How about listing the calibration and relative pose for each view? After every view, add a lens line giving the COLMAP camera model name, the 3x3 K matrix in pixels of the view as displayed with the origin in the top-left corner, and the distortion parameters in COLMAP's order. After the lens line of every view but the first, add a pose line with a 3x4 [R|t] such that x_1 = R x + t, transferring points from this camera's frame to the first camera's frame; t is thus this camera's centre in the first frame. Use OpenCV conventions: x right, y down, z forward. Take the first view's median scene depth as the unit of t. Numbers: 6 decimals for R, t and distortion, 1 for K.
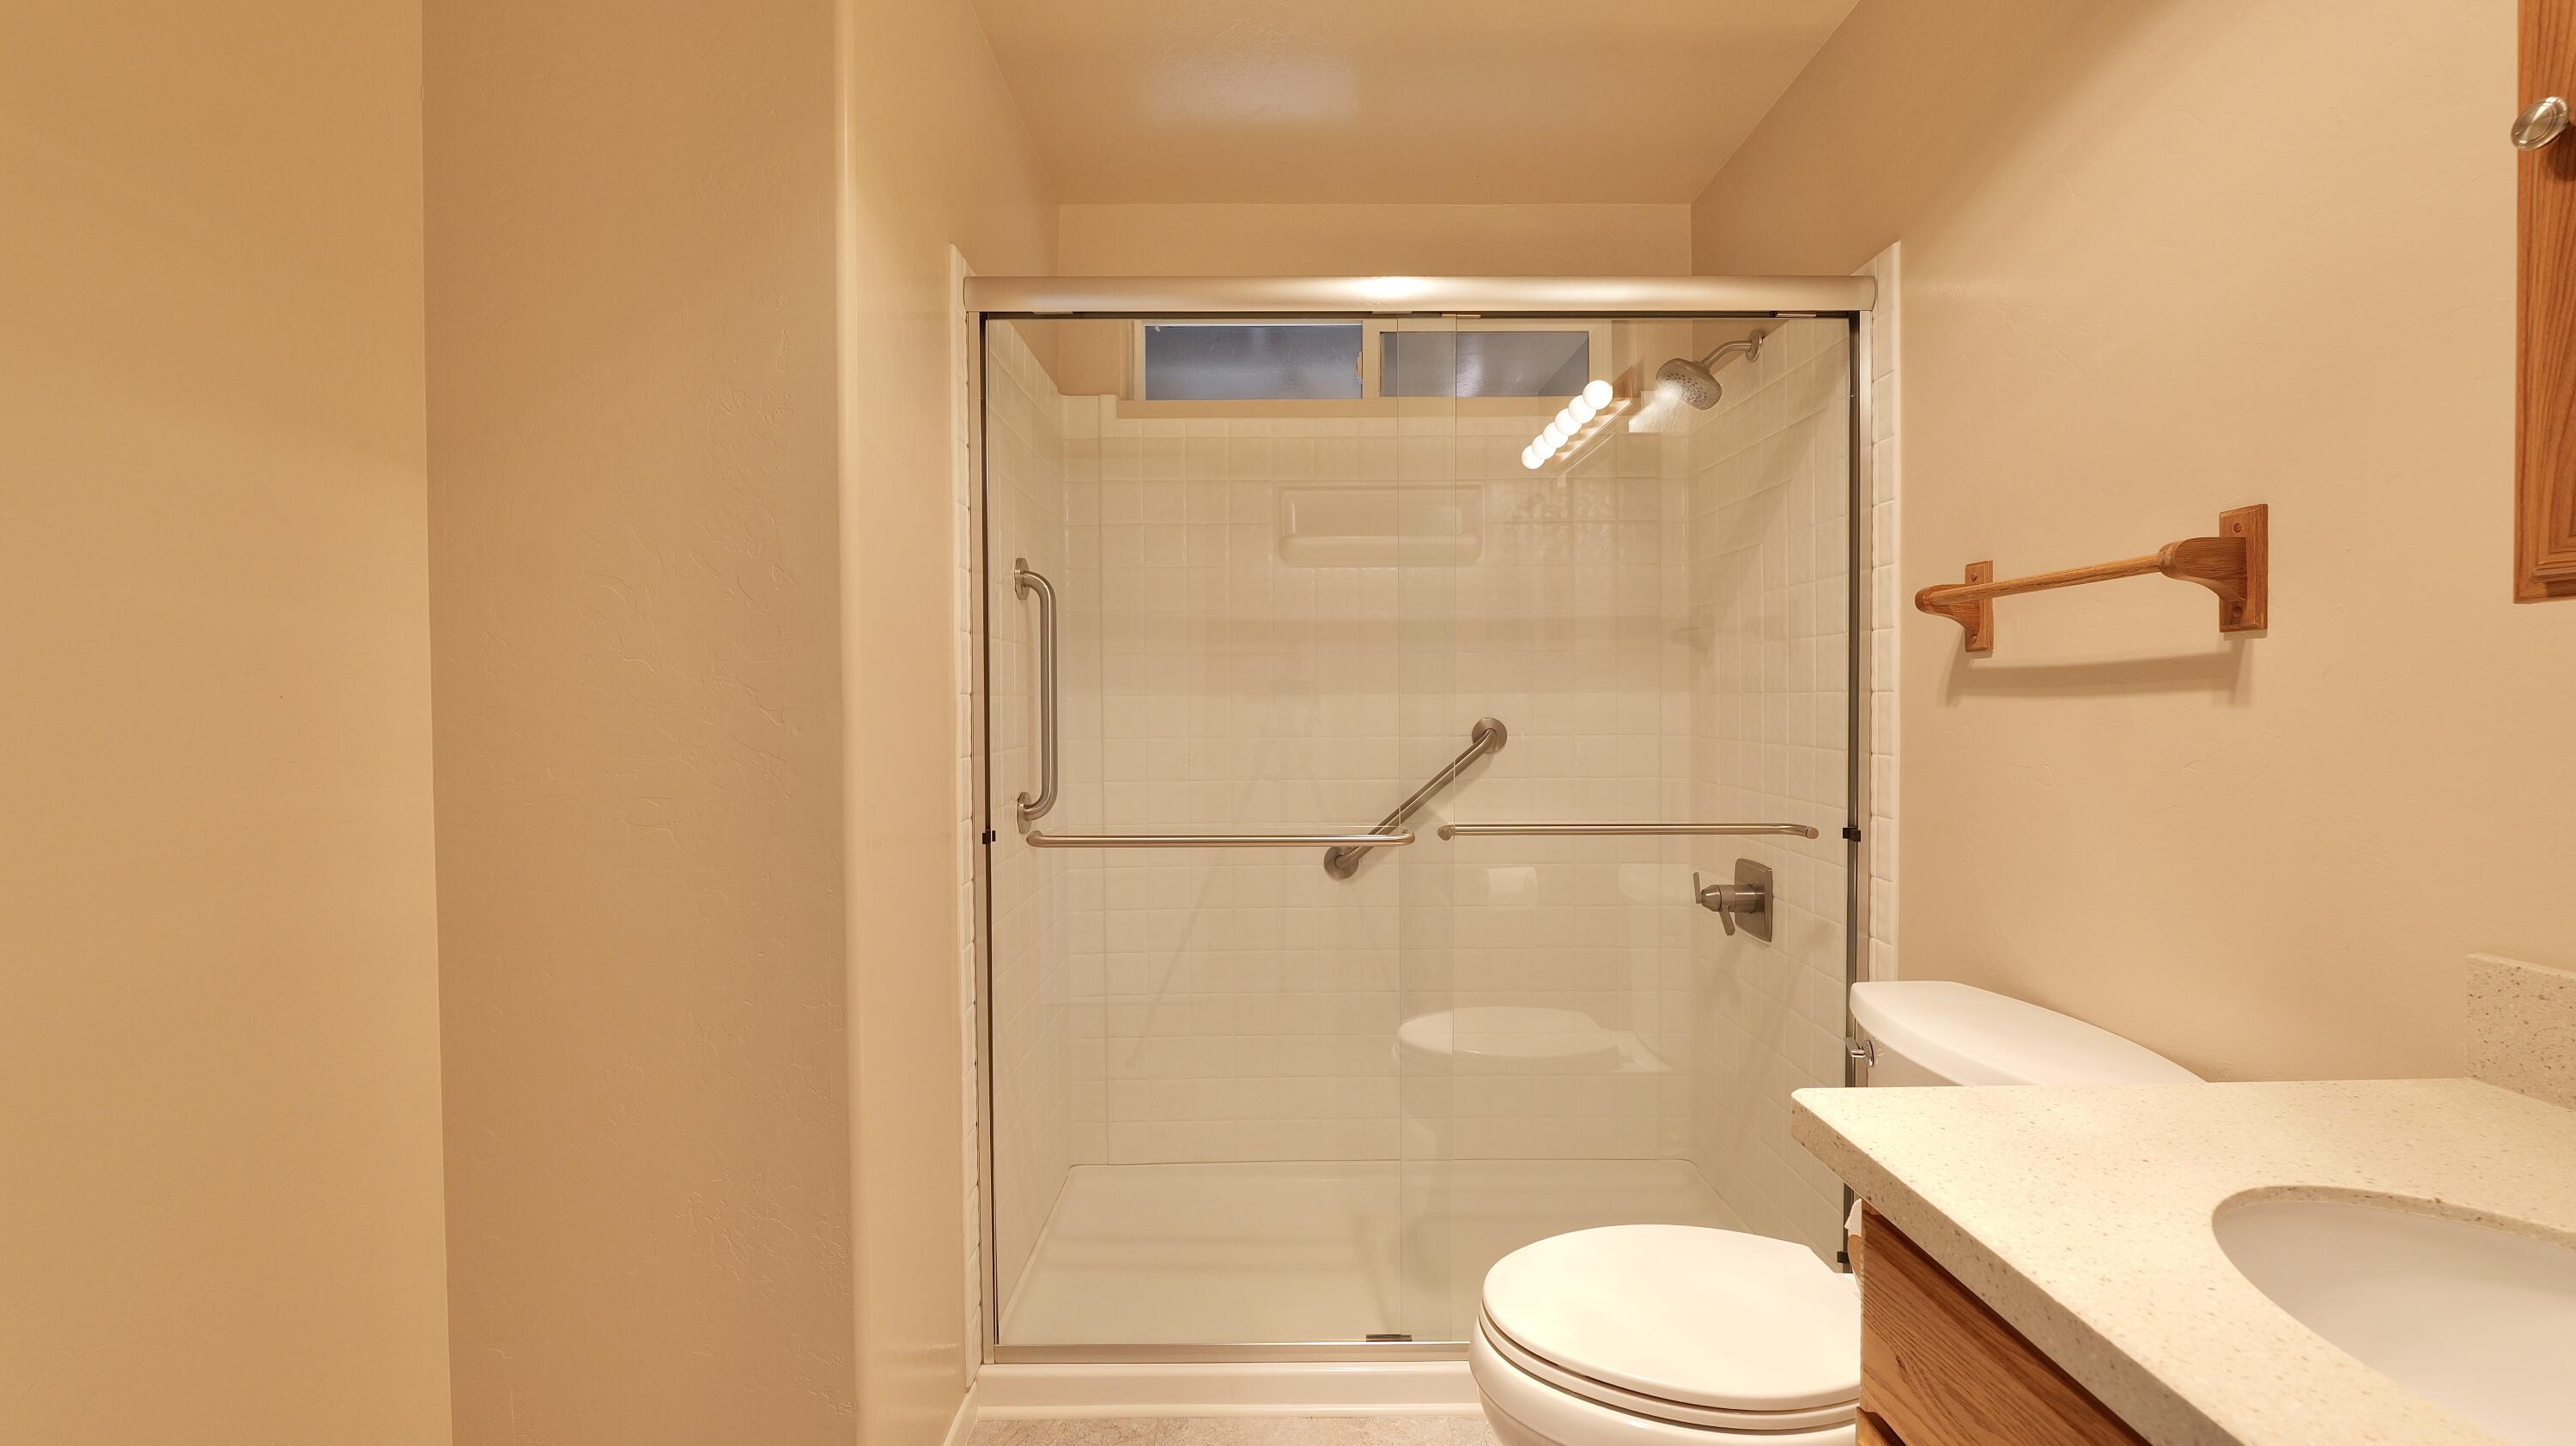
lens RADIAL K [[1047.9, 0, 1282.6], [0, 1047.9, 720.6], [0, 0, 1]] dist [-0.013293, 0.001015]
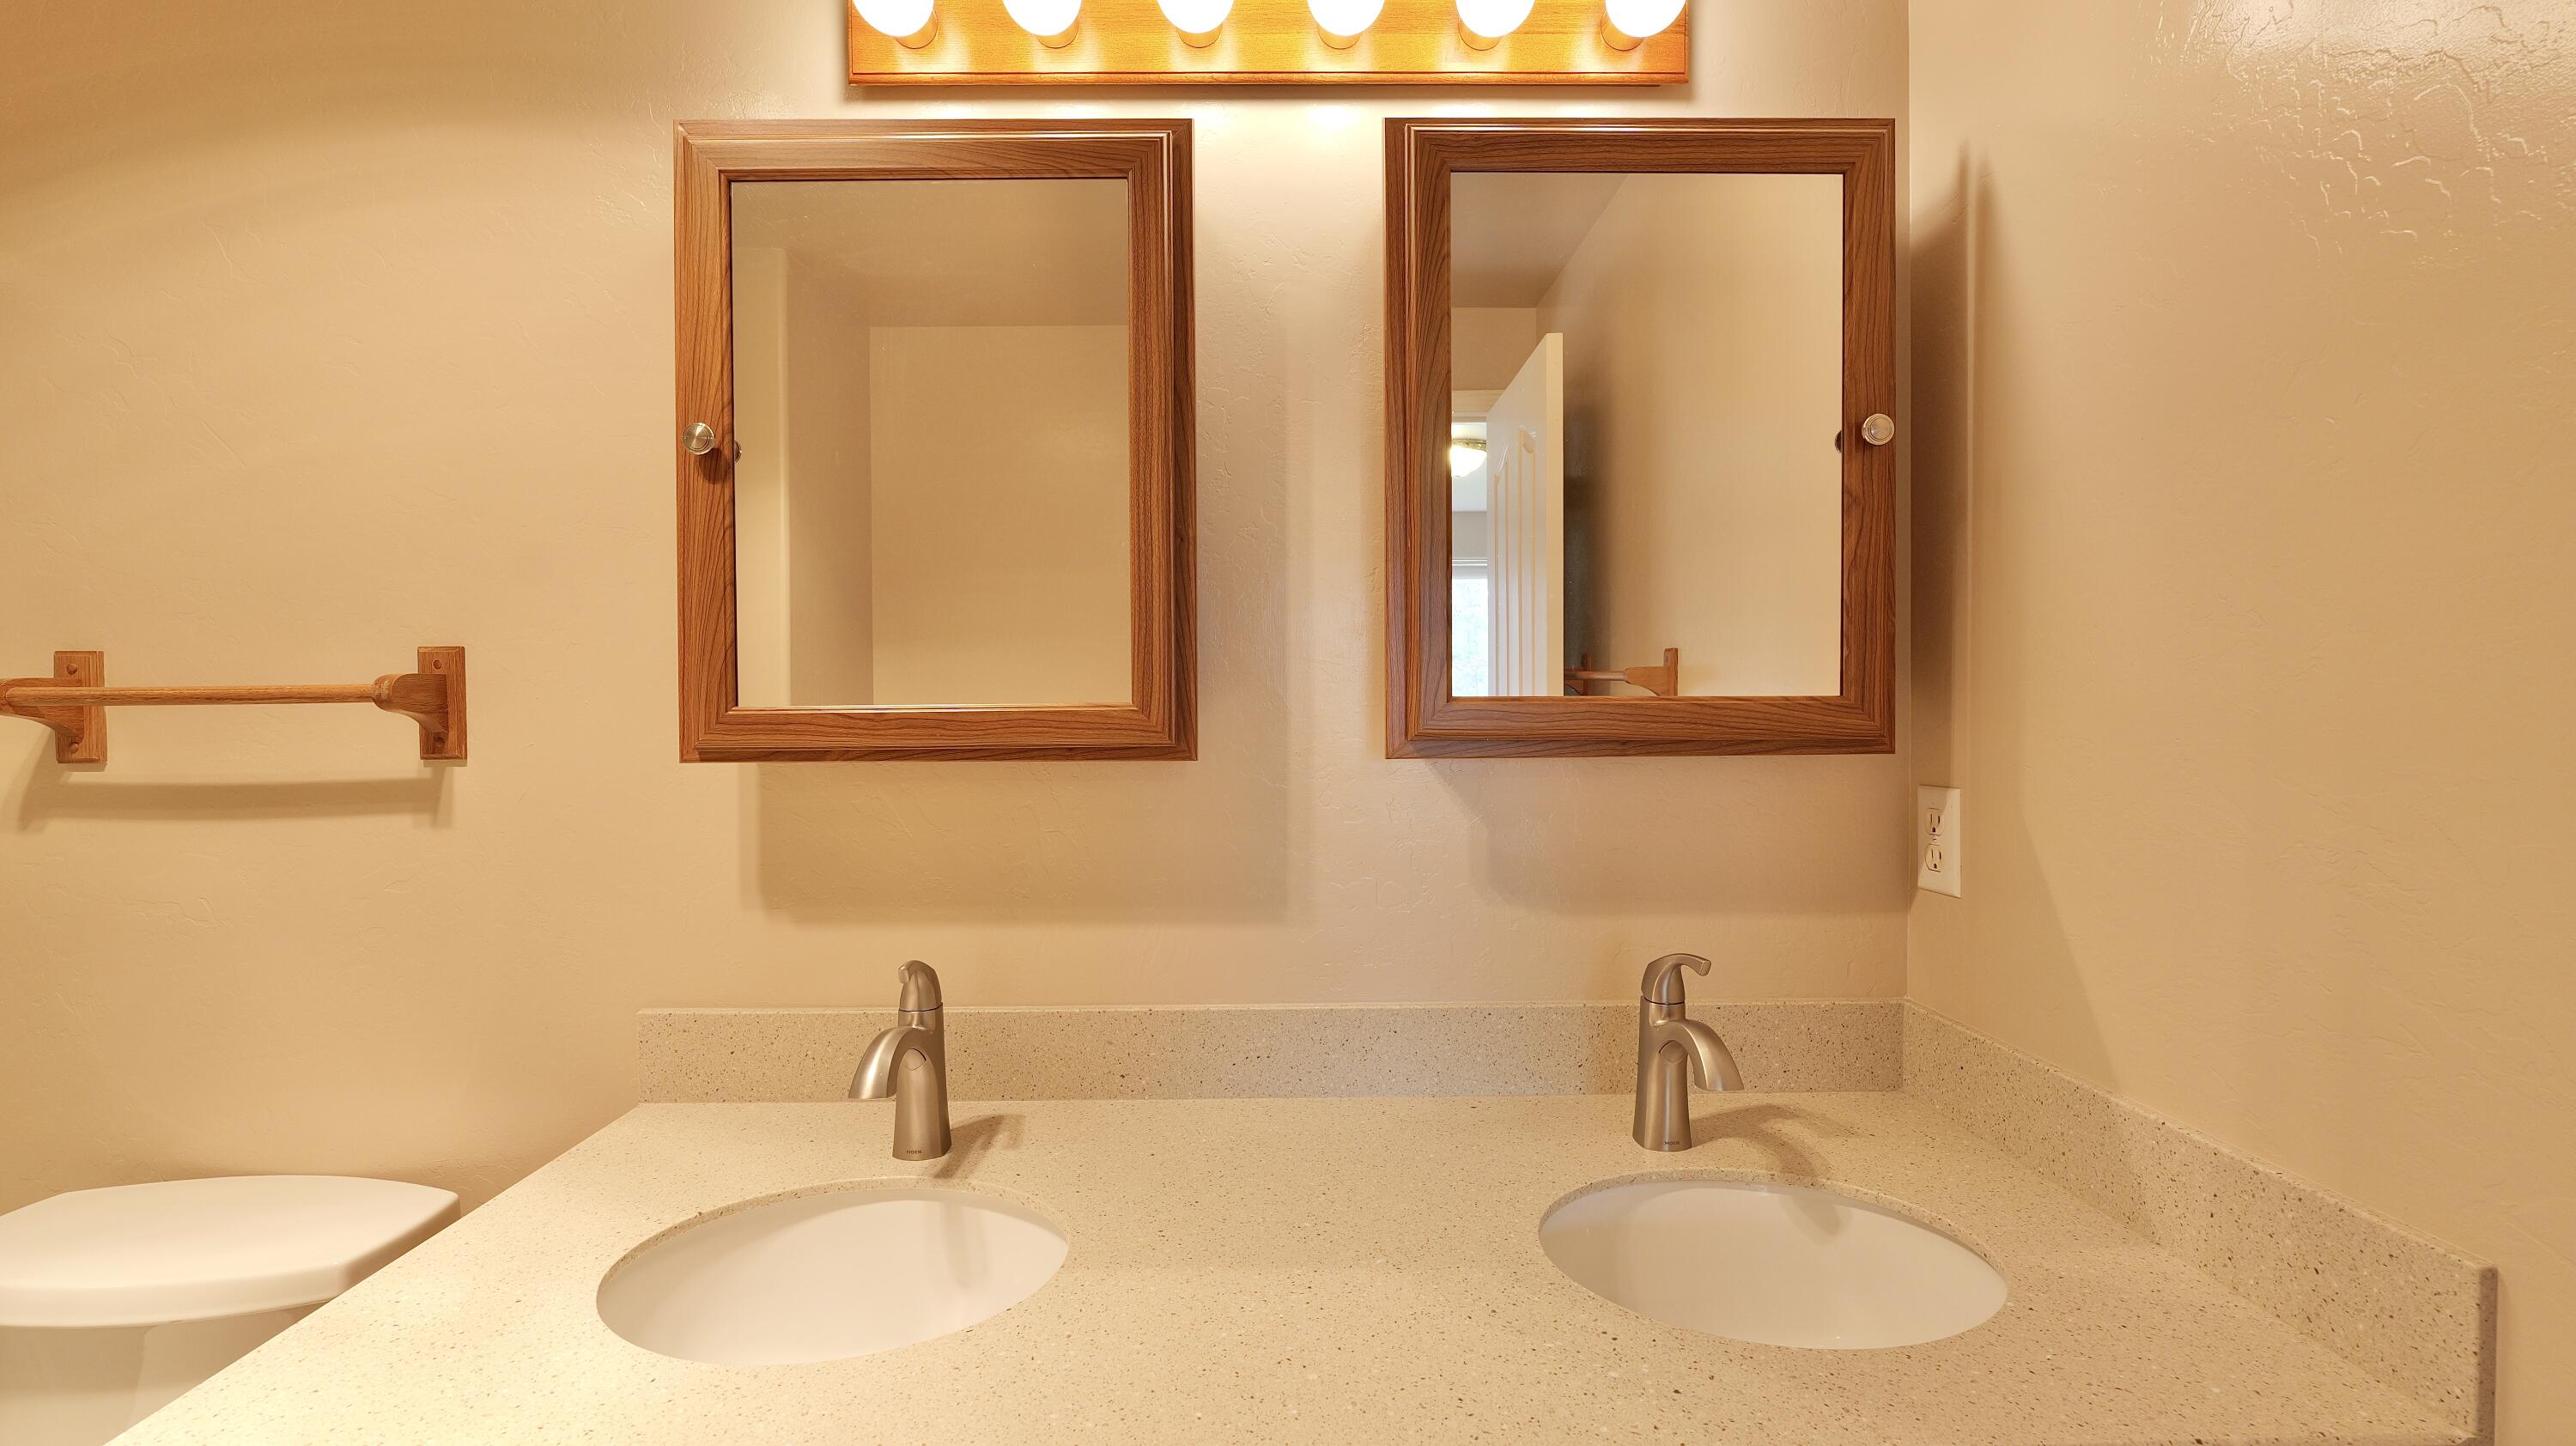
lens RADIAL K [[1047.9, 0, 1282.6], [0, 1047.9, 720.6], [0, 0, 1]] dist [-0.013293, 0.001015]
pose [[-0.008450, -0.008412, 0.999929, -0.122321], [0.023989, 0.999675, 0.008612, -0.083243], [-0.999677, 0.024060, -0.008245, 0.092794]]
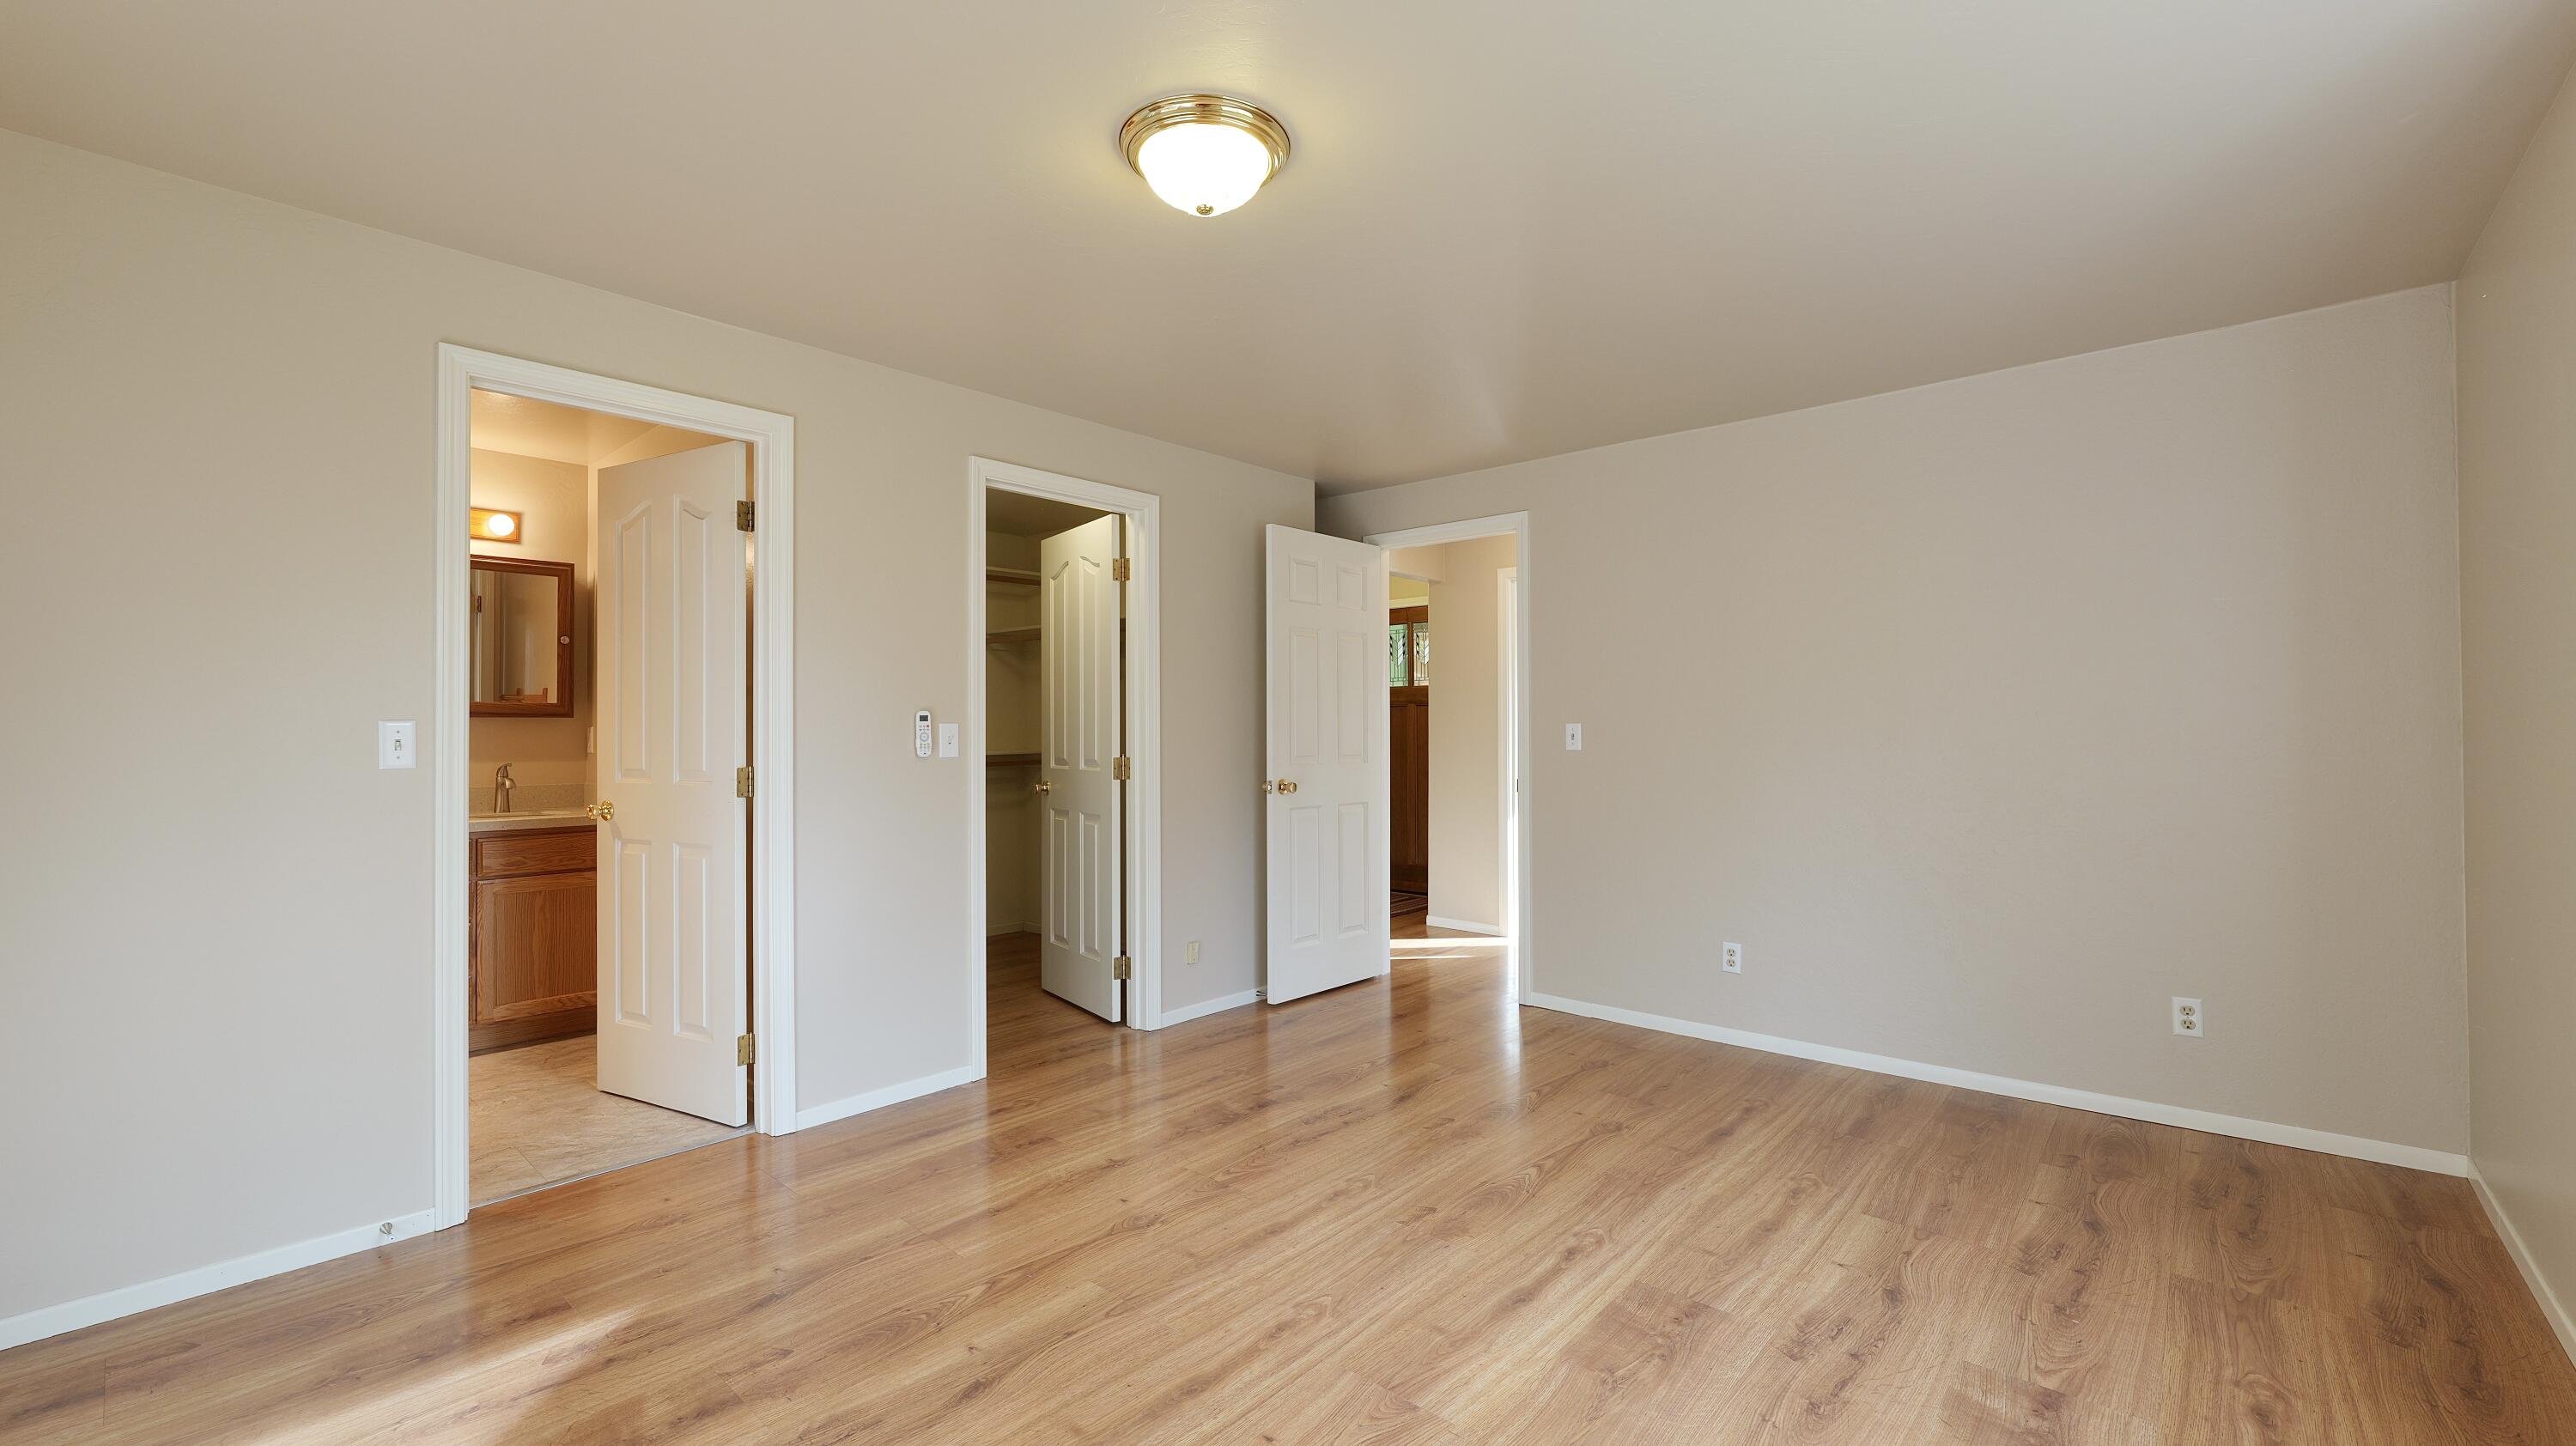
lens RADIAL K [[1047.9, 0, 1282.6], [0, 1047.9, 720.6], [0, 0, 1]] dist [-0.013293, 0.001015]
pose [[-0.743745, 0.016204, 0.668266, -2.917360], [0.018217, 0.999826, -0.003970, 0.013699], [-0.668215, 0.009221, -0.743911, 0.525421]]
